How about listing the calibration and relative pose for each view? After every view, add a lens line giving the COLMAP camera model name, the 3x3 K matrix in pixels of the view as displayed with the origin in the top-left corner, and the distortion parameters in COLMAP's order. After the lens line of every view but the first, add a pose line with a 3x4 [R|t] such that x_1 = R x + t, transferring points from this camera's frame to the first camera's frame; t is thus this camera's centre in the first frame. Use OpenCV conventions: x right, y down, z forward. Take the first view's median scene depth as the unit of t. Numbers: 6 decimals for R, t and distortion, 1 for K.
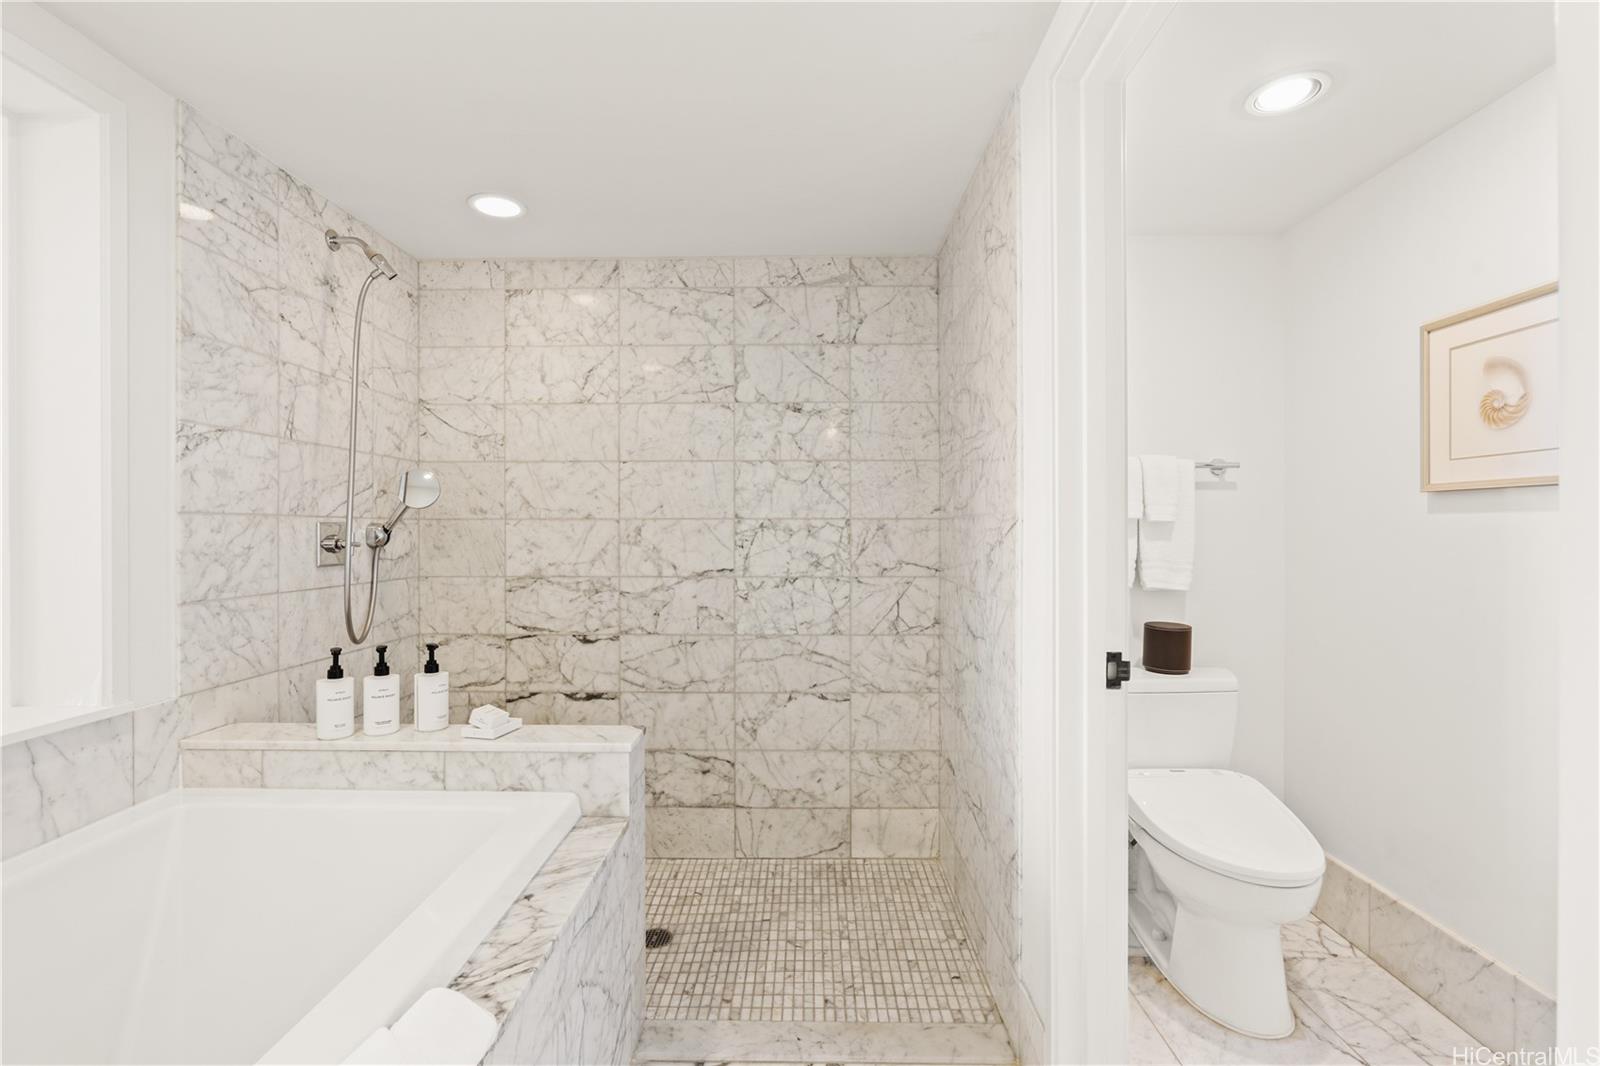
lens RADIAL K [[724.1, 0, 799.4], [0, 724.1, 531.9], [0, 0, 1]] dist [-0.011382, 0.002257]
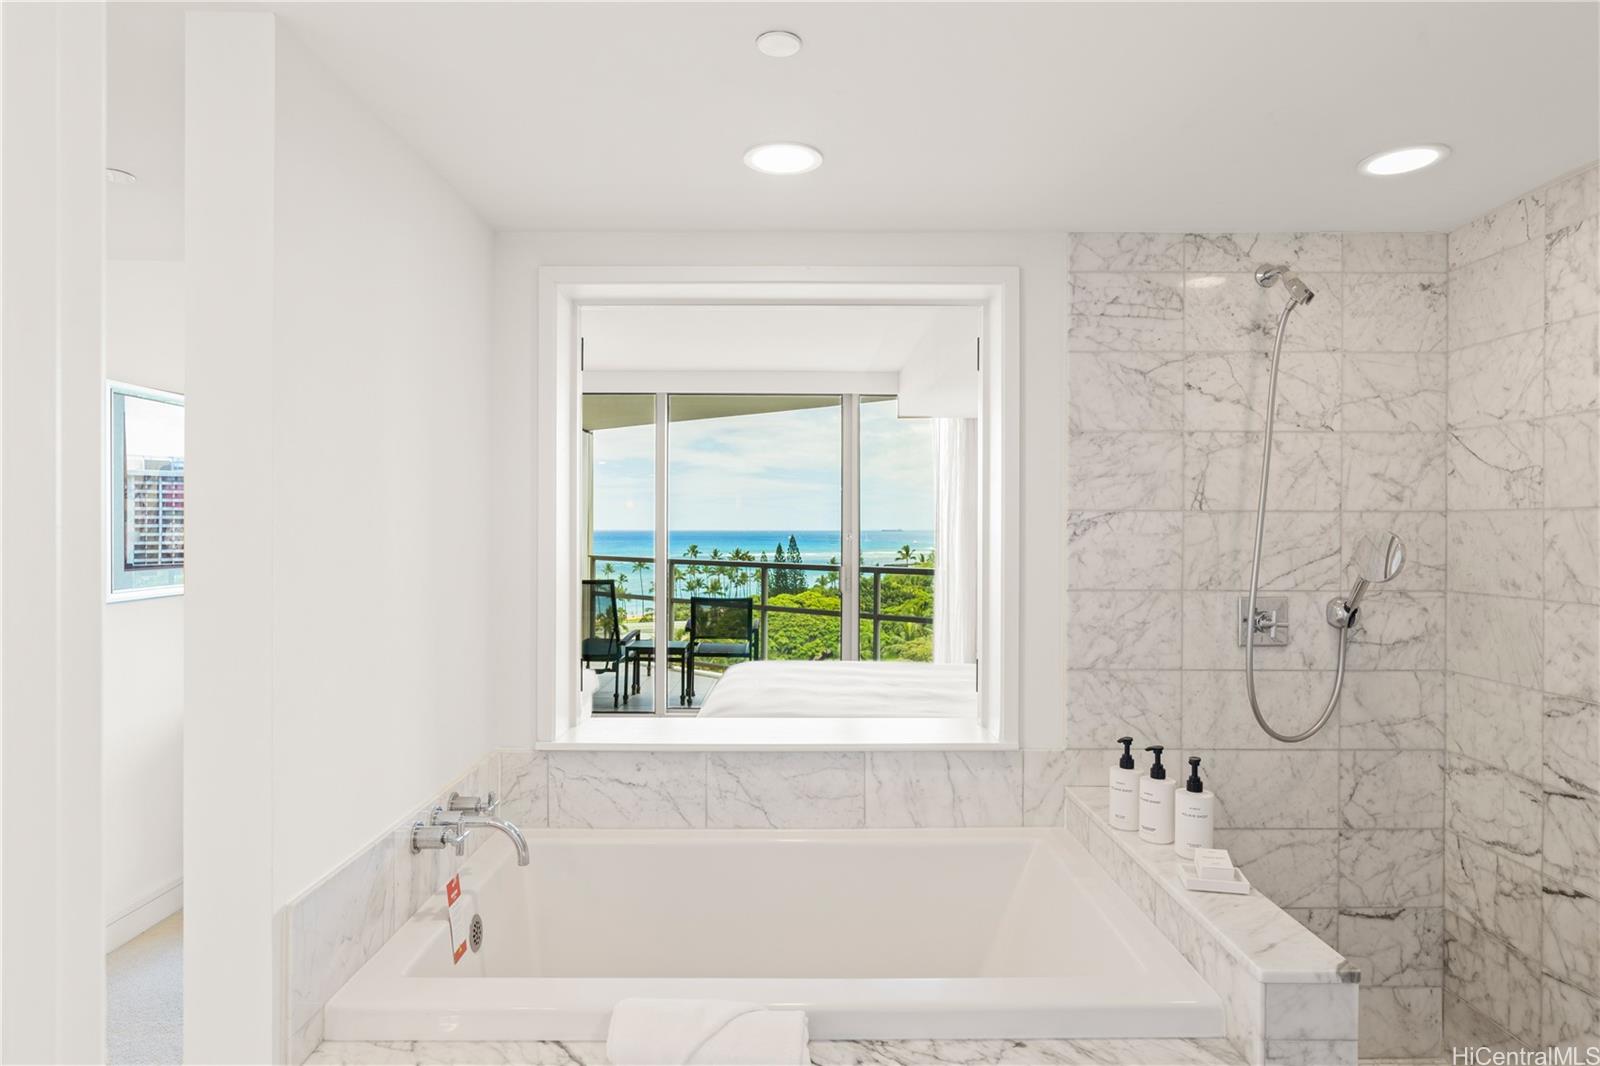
lens RADIAL K [[958.6, 0, 798.1], [0, 958.6, 527.5], [0, 0, 1]] dist [-0.002398, 0.001467]
pose [[0.011269, 0.004188, -0.999928, 0.646189], [-0.002687, 0.999988, 0.004157, -0.127294], [0.999933, 0.002640, 0.011280, 0.522300]]
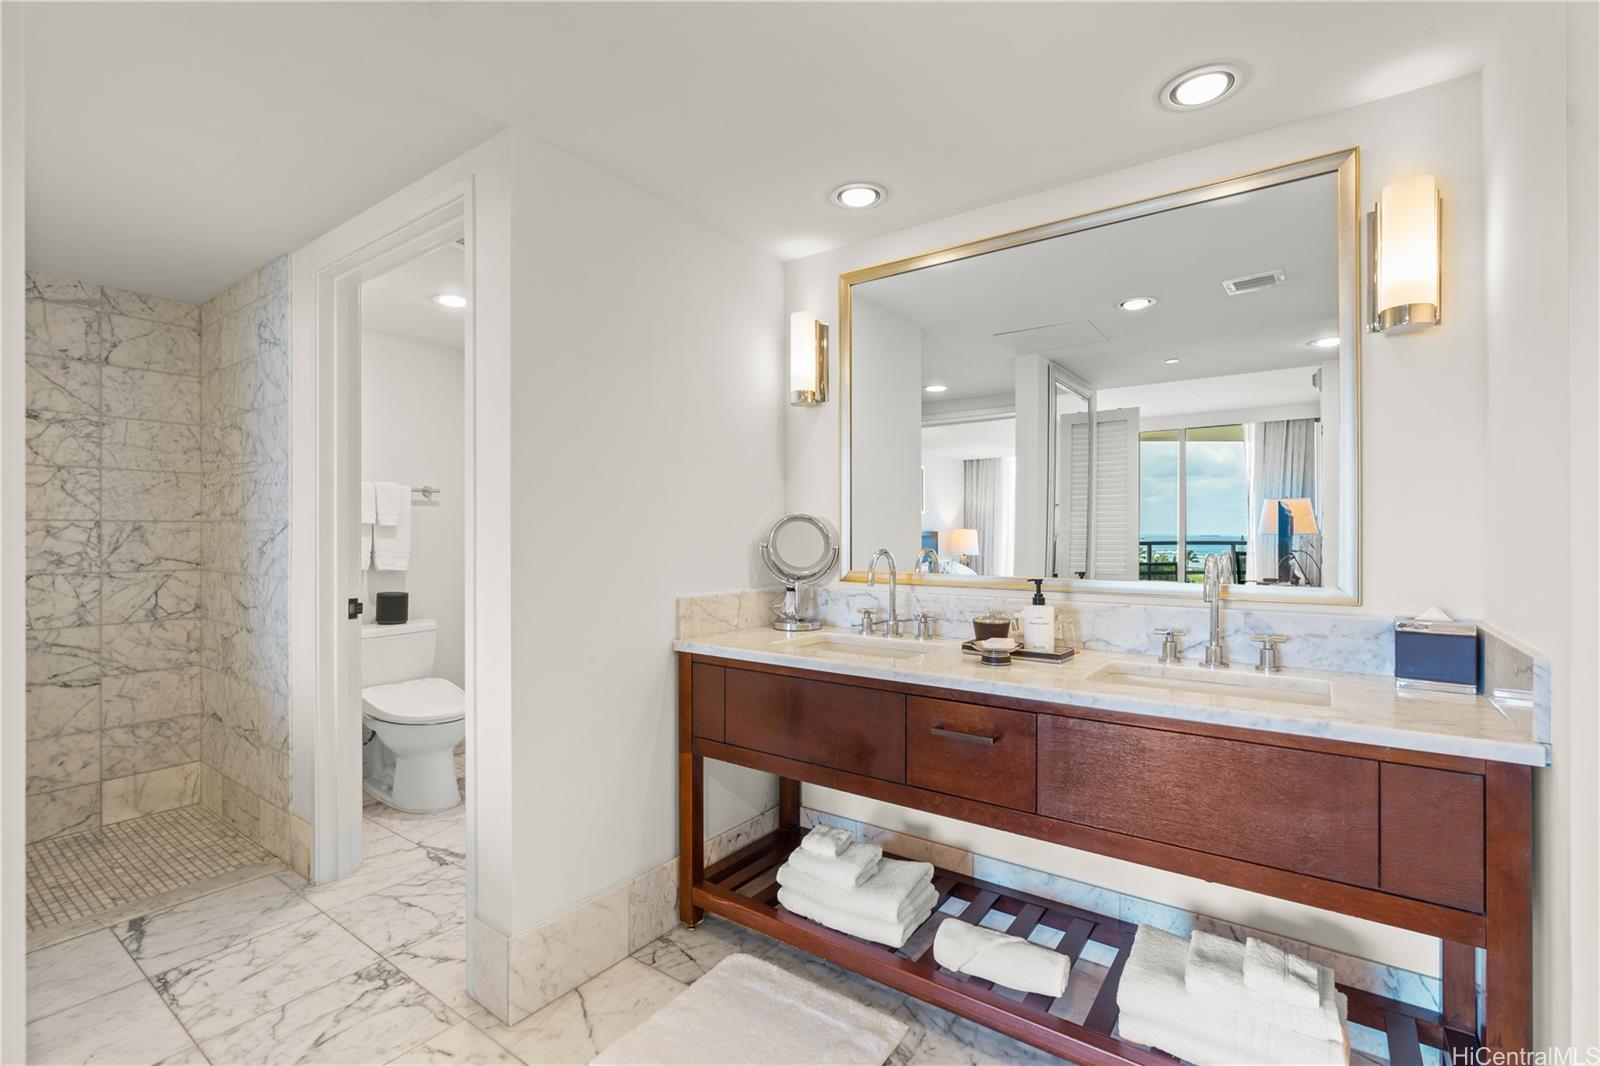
lens RADIAL K [[724.1, 0, 801.7], [0, 724.1, 532.9], [0, 0, 1]] dist [-0.011382, 0.002257]
pose [[0.573739, 0.001176, 0.819037, -0.214553], [-0.000302, 0.999999, -0.001224, 0.001815], [-0.819038, 0.000455, 0.573739, -0.513947]]
